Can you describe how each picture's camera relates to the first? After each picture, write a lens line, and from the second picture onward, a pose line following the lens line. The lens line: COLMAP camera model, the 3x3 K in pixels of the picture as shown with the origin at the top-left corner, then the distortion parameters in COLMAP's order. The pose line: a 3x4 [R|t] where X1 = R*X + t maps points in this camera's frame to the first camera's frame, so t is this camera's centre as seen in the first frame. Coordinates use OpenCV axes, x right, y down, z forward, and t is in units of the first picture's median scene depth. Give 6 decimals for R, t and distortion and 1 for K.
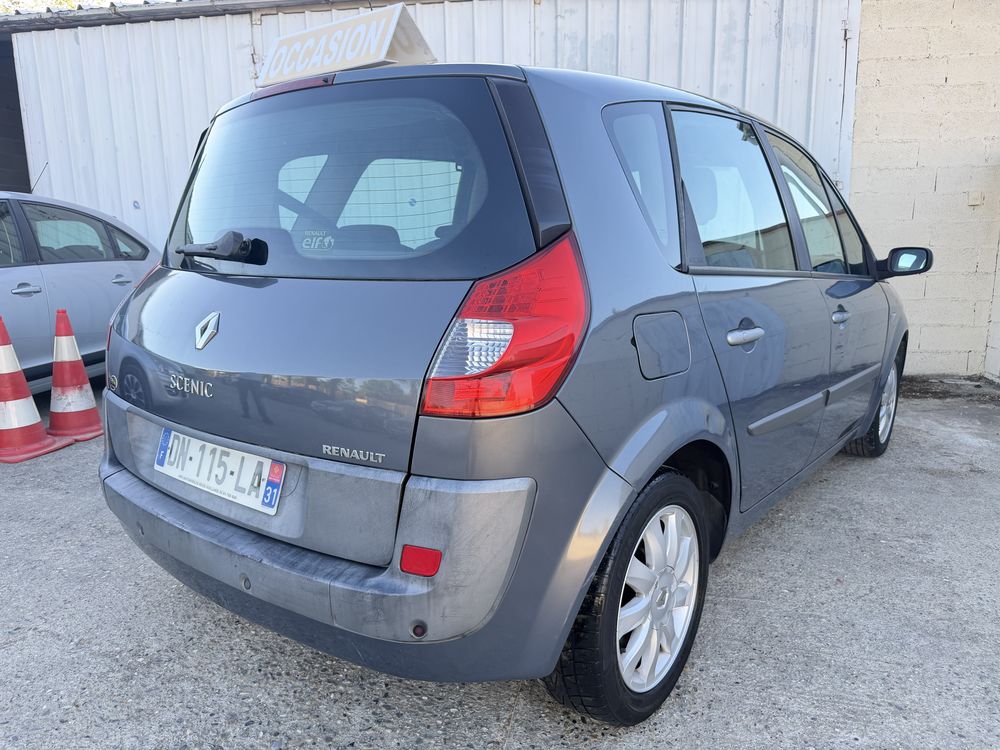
lens RADIAL K [[709.5, 0, 499.7], [0, 709.5, 382.0], [0, 0, 1]] dist [0.016289, -0.027227]
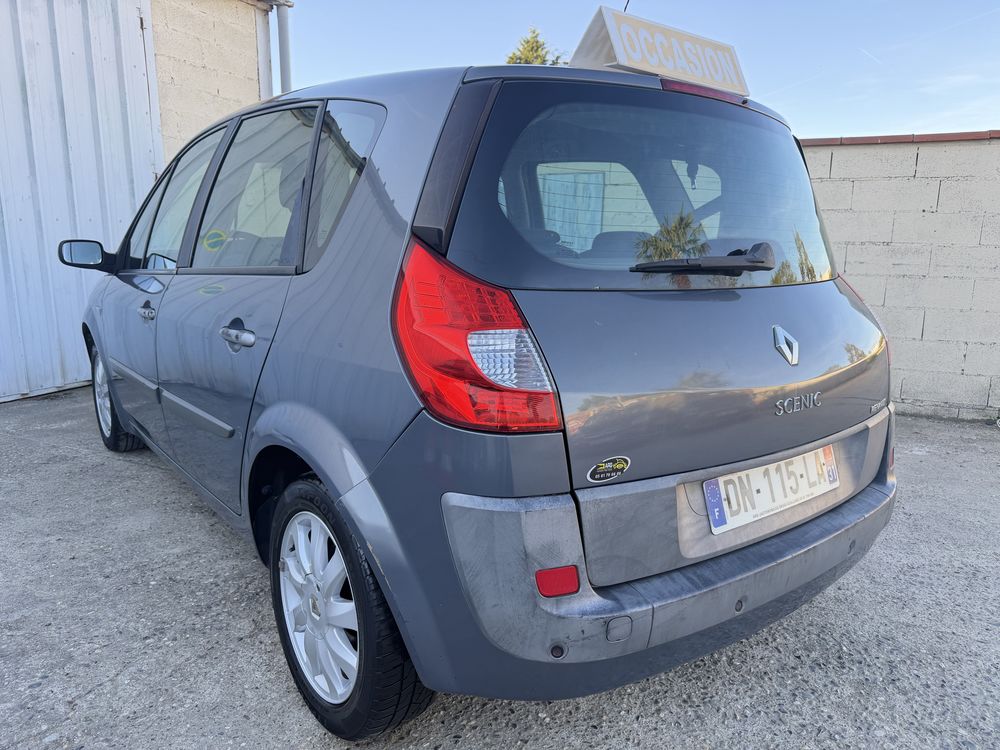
lens RADIAL K [[709.5, 0, 497.4], [0, 709.5, 382.5], [0, 0, 1]] dist [0.016289, -0.027227]
pose [[0.241422, -0.186895, 0.952253, -1.331101], [0.167358, 0.974595, 0.148850, -0.216243], [-0.955880, 0.123432, 0.266567, 1.036334]]
